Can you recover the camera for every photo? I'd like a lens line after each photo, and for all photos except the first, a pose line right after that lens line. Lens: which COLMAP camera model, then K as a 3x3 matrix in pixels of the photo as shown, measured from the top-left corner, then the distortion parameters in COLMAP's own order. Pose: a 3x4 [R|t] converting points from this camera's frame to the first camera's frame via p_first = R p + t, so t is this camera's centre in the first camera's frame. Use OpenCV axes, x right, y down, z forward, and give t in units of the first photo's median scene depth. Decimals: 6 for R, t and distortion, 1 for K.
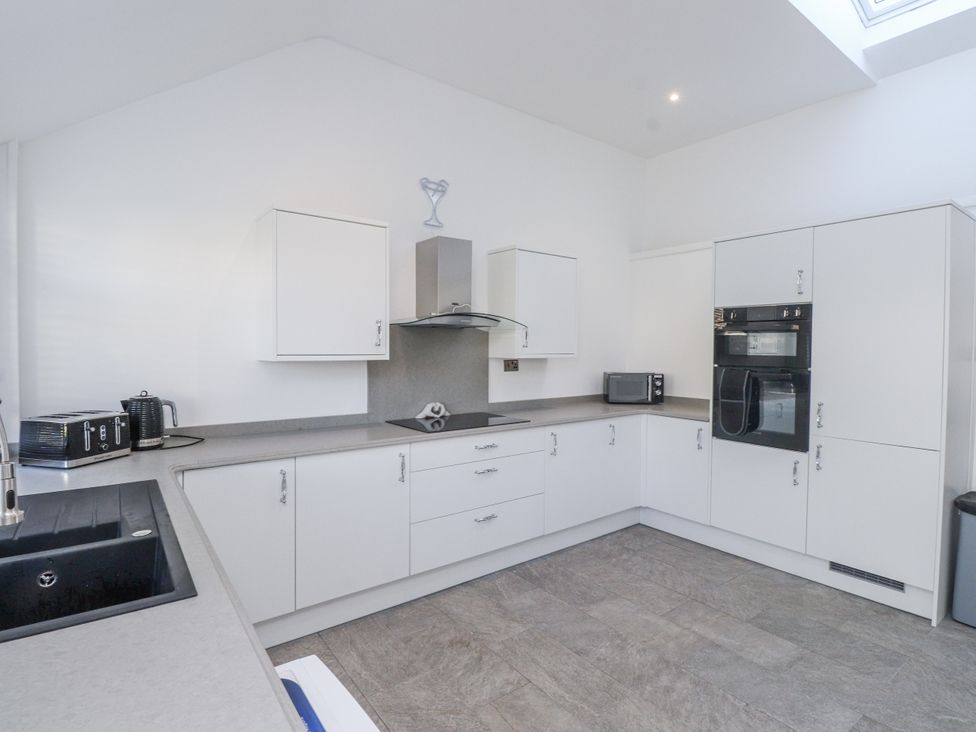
lens RADIAL K [[507.1, 0, 477.8], [0, 507.1, 362.5], [0, 0, 1]] dist [-0.003483, -0.012444]
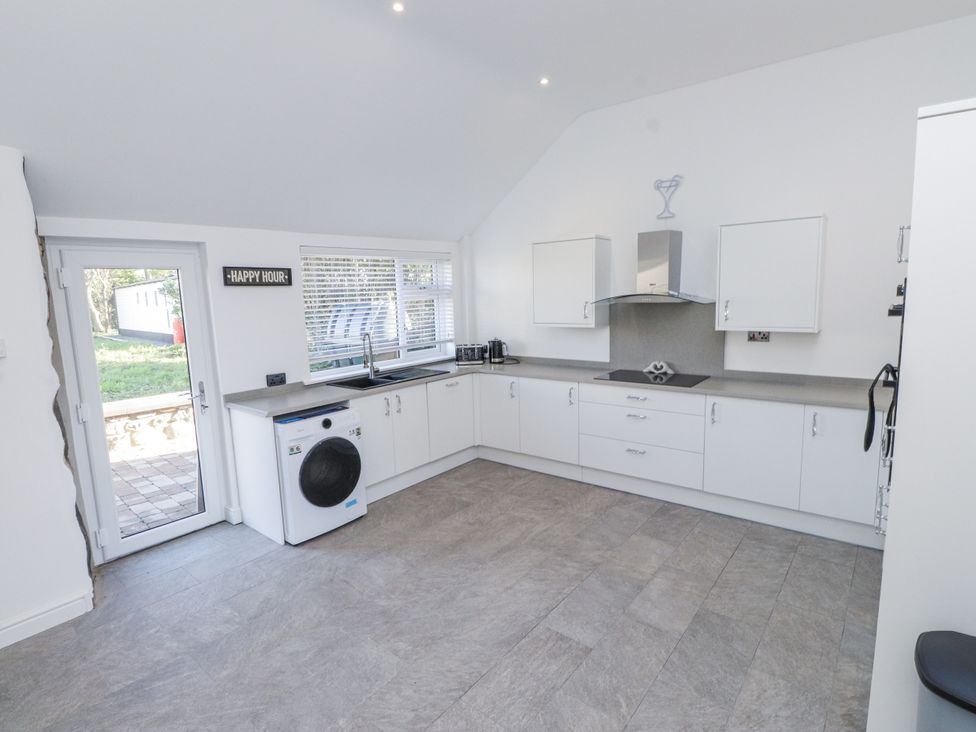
lens RADIAL K [[507.1, 0, 482.6], [0, 507.1, 365.8], [0, 0, 1]] dist [-0.003483, -0.012444]
pose [[0.249909, 0.128756, -0.959670, 1.156376], [0.003436, 0.990995, 0.133853, -0.092032], [0.968263, -0.036748, 0.247216, 0.293700]]
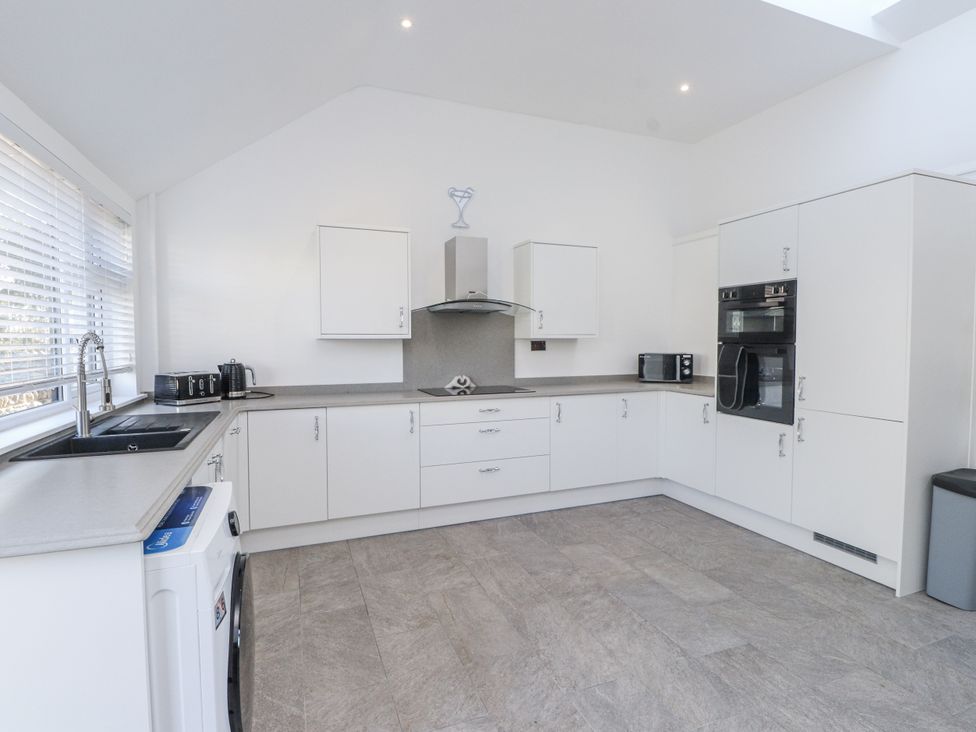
lens RADIAL K [[507.1, 0, 481.2], [0, 507.1, 364.8], [0, 0, 1]] dist [-0.003483, -0.012444]
pose [[0.964279, 0.004371, -0.264853, 0.314212], [0.000343, 0.999842, 0.017749, 0.036828], [0.264889, -0.017206, 0.964125, -0.160385]]
